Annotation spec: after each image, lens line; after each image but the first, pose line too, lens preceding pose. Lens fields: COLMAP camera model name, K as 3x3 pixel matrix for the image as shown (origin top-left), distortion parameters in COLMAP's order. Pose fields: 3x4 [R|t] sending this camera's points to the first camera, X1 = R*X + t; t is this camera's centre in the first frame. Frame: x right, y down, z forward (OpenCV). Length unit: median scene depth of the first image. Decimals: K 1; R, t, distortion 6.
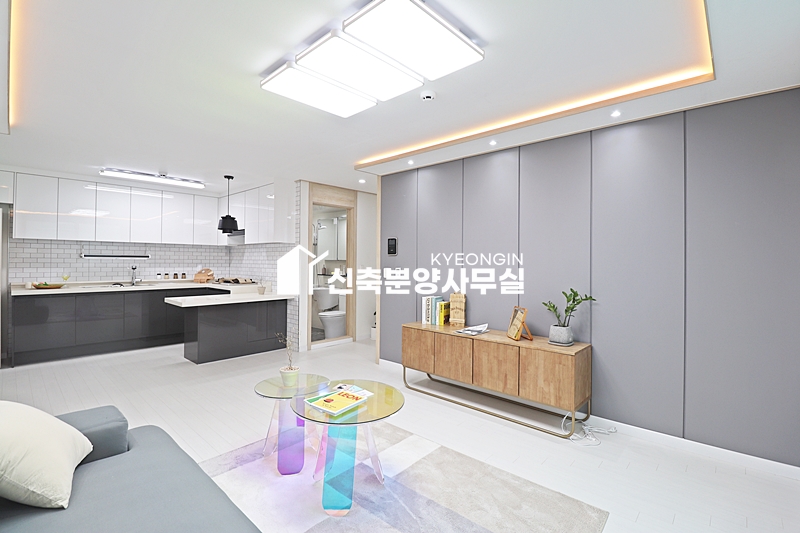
lens RADIAL K [[372.3, 0, 390.7], [0, 372.3, 257.7], [0, 0, 1]] dist [0.001031, -0.004725]
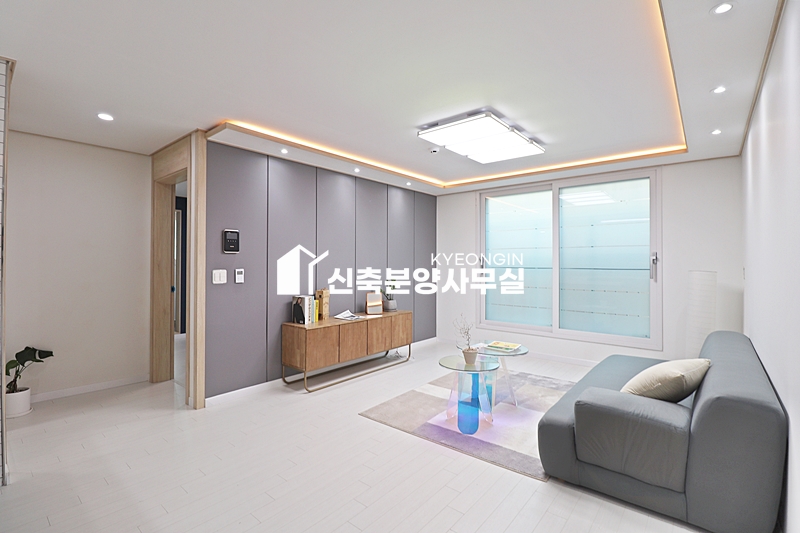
lens RADIAL K [[372.3, 0, 397.8], [0, 372.3, 261.6], [0, 0, 1]] dist [0.001031, -0.004725]
pose [[-0.070918, -0.009795, 0.997434, -1.049675], [-0.011641, 0.999892, 0.008991, -0.000699], [-0.997414, -0.010973, -0.071025, 0.956549]]
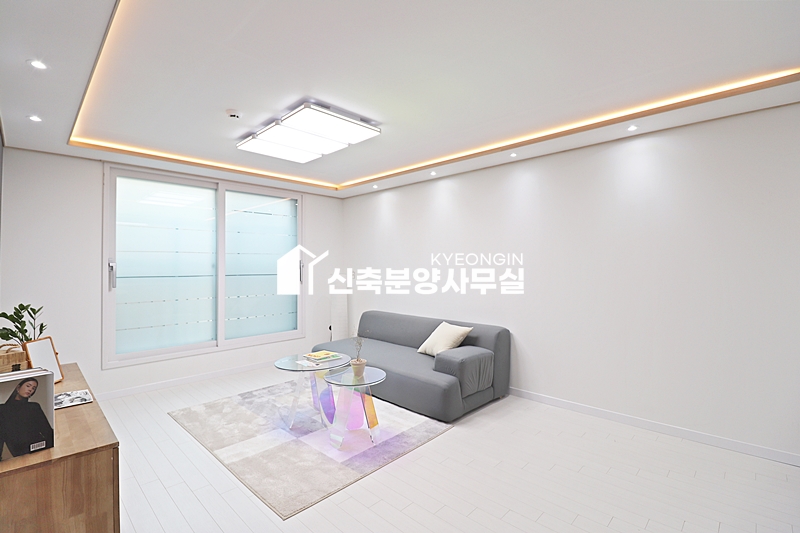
lens RADIAL K [[372.3, 0, 395.1], [0, 372.3, 263.1], [0, 0, 1]] dist [0.001031, -0.004725]
pose [[-0.999921, -0.008003, 0.009723, -0.284748], [-0.008163, 0.999831, -0.016486, 0.002713], [-0.009590, -0.016564, -0.999817, 1.569105]]
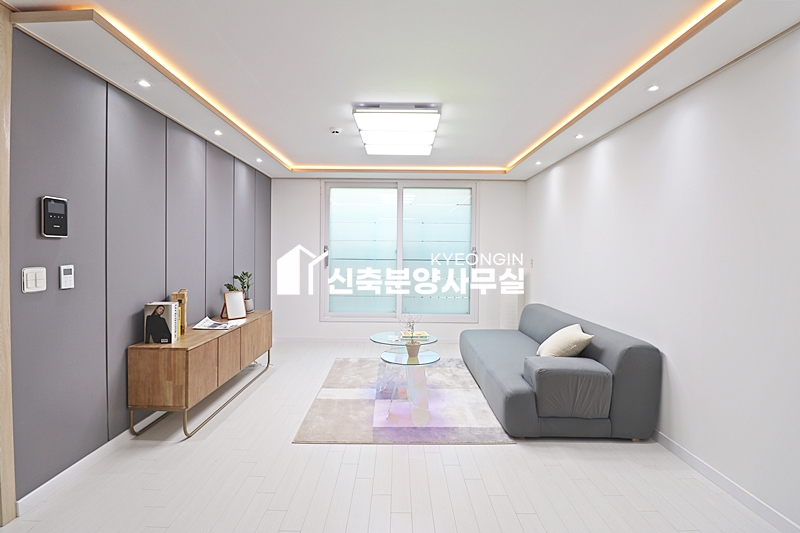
lens RADIAL K [[372.3, 0, 398.3], [0, 372.3, 261.2], [0, 0, 1]] dist [0.001031, -0.004725]
pose [[-0.691066, -0.034605, 0.721963, -0.796147], [-0.025312, 0.999399, 0.023675, -0.000506], [-0.722348, -0.001913, -0.691527, 1.354222]]
